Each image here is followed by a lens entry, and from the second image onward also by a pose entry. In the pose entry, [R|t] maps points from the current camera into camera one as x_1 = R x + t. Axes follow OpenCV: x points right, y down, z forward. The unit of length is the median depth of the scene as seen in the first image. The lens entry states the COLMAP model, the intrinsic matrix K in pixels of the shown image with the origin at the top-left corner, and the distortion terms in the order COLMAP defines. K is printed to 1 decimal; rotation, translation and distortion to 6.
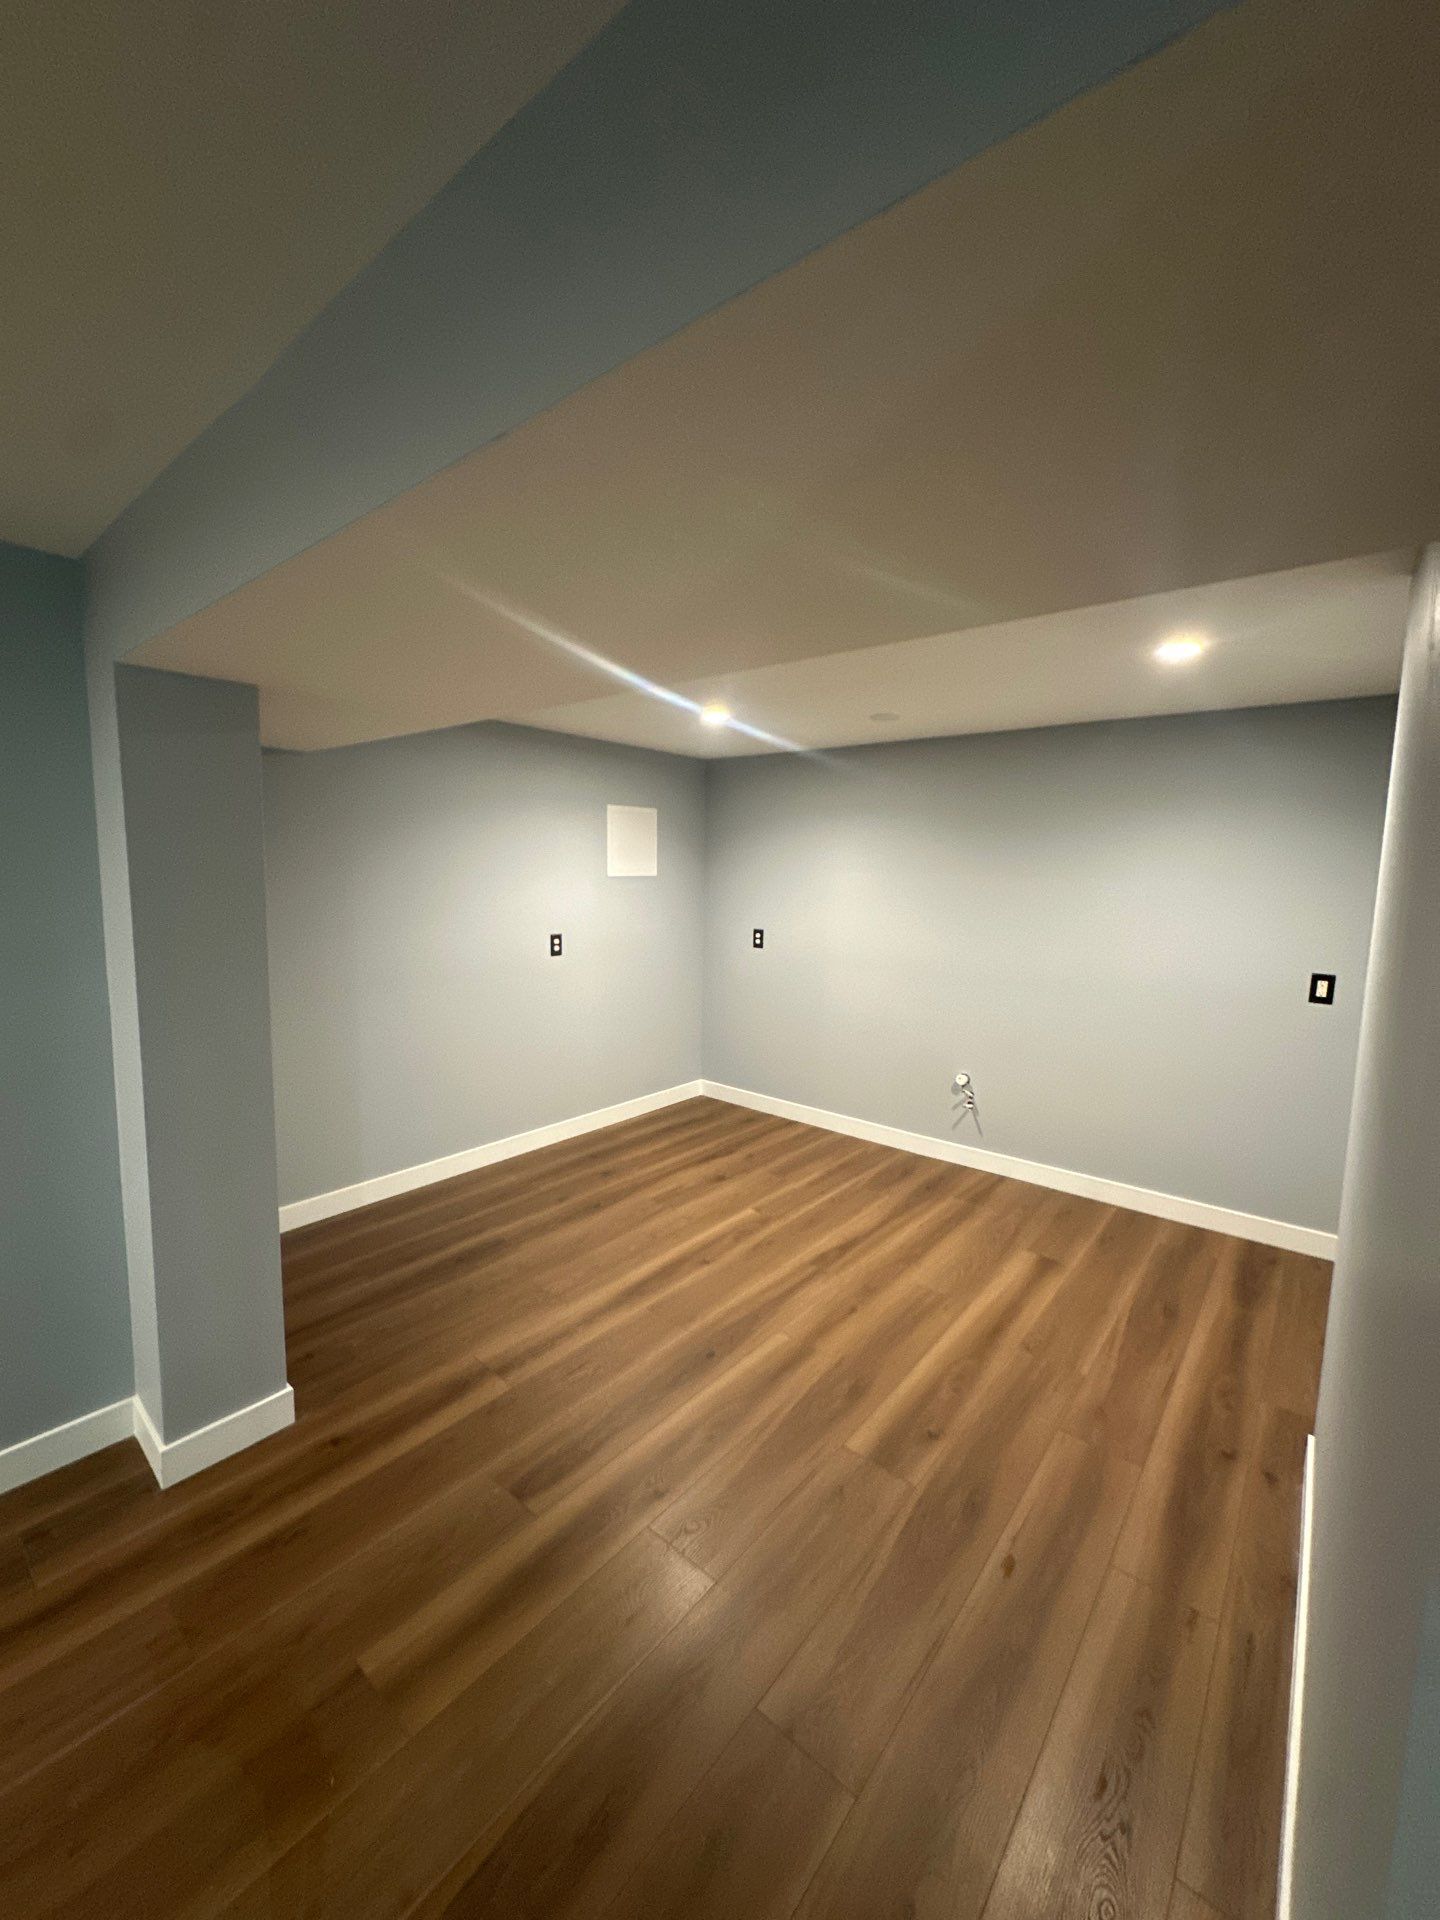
lens RADIAL K [[773.3, 0, 710.9], [0, 773.3, 960.2], [0, 0, 1]] dist [0.002470, 0.000134]
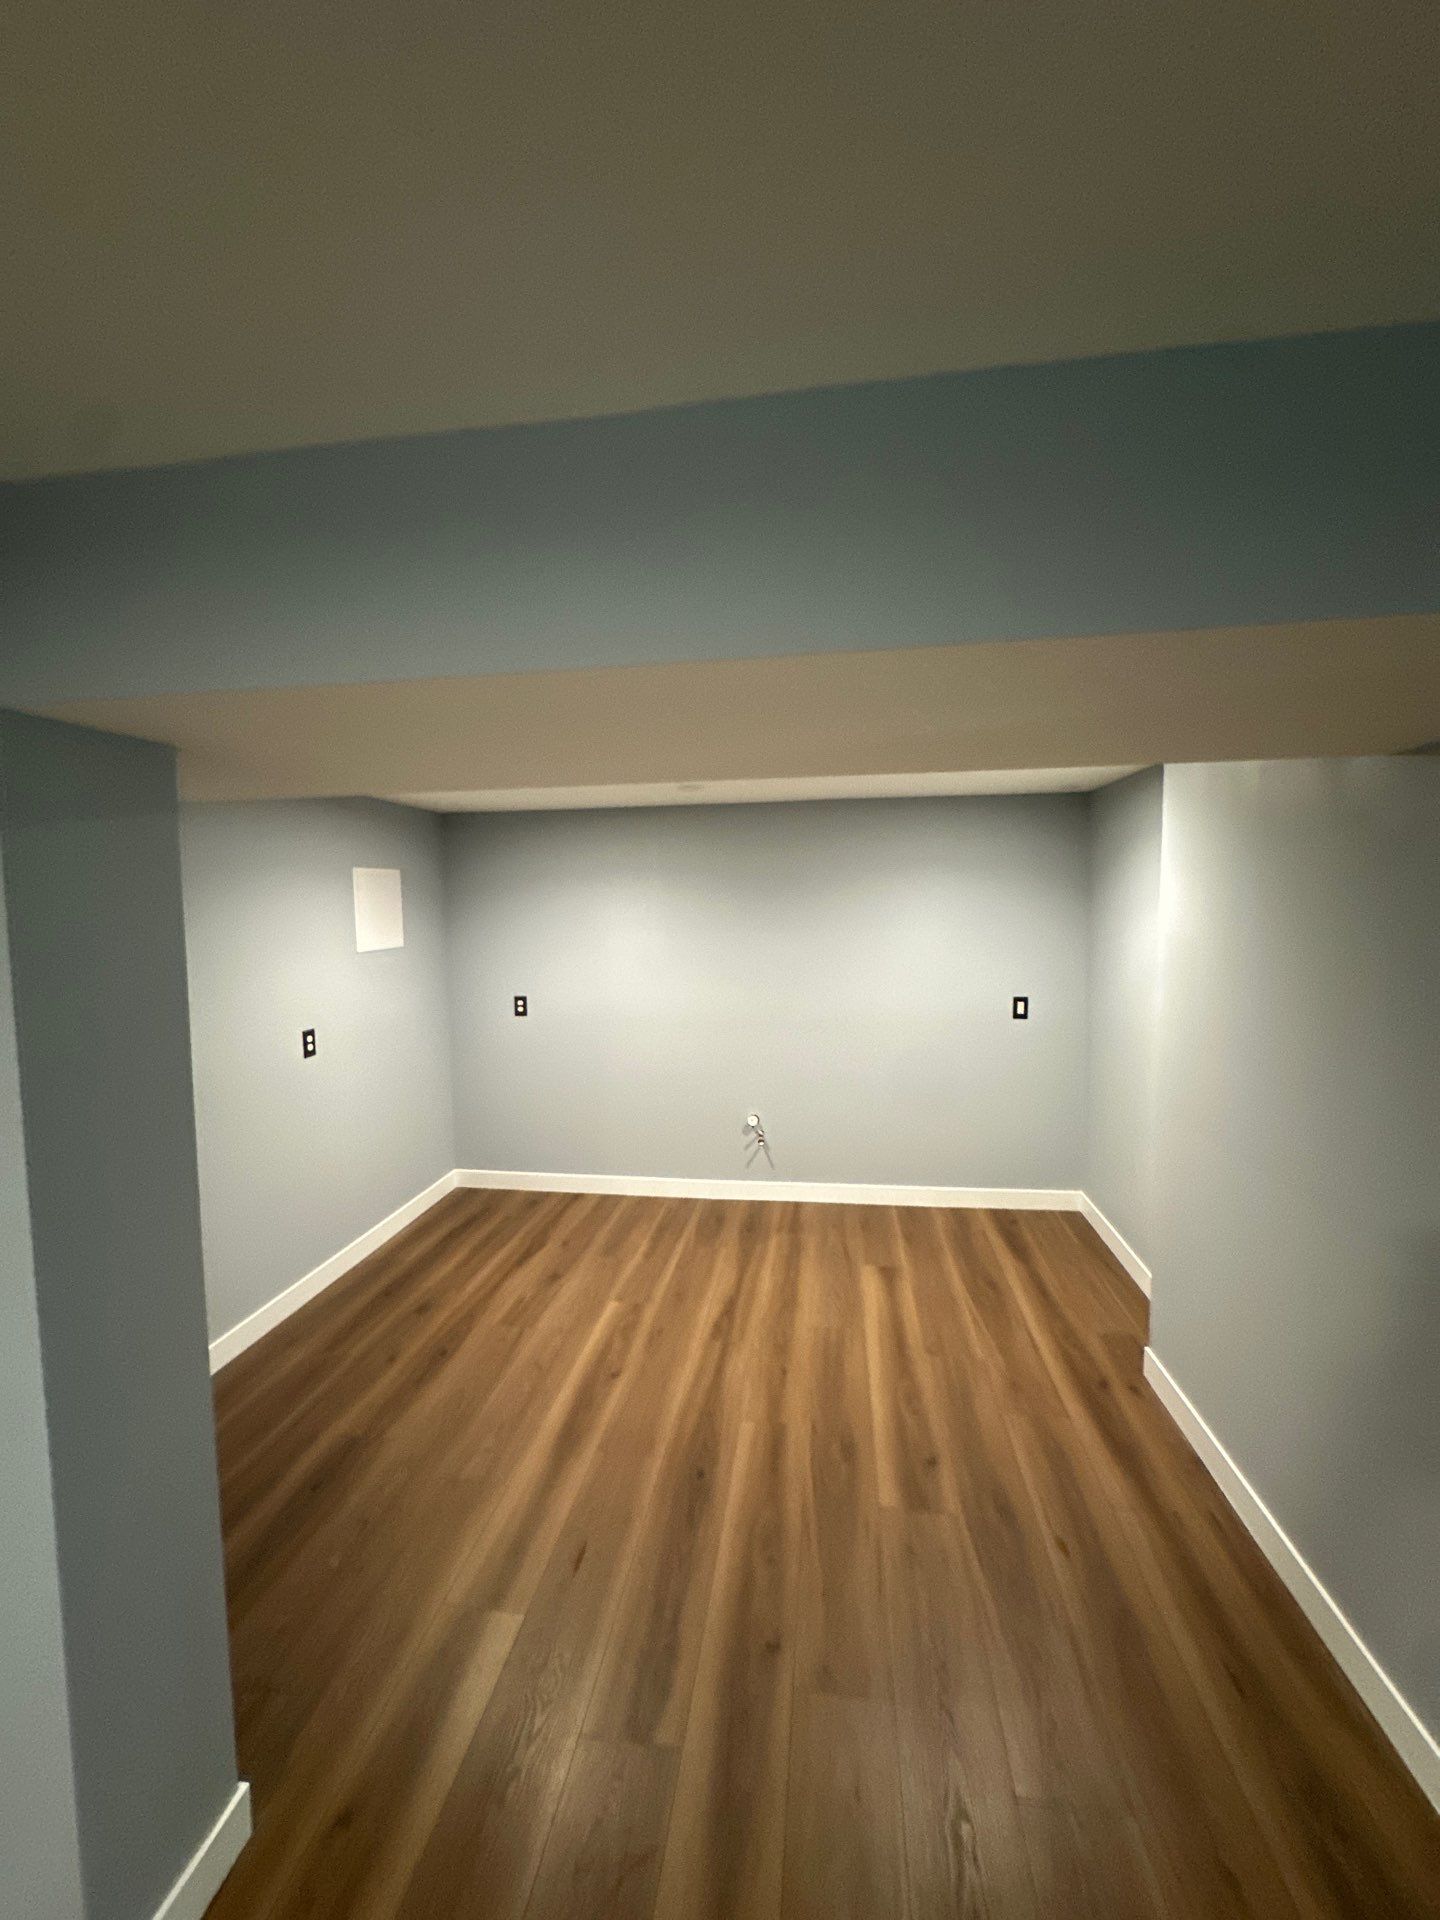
lens RADIAL K [[773.3, 0, 710.9], [0, 773.3, 960.2], [0, 0, 1]] dist [0.002470, 0.000134]
pose [[0.853514, -0.072155, 0.516050, -0.298256], [0.094223, 0.995412, -0.016659, -0.062328], [-0.512480, 0.062842, 0.856397, 0.107767]]
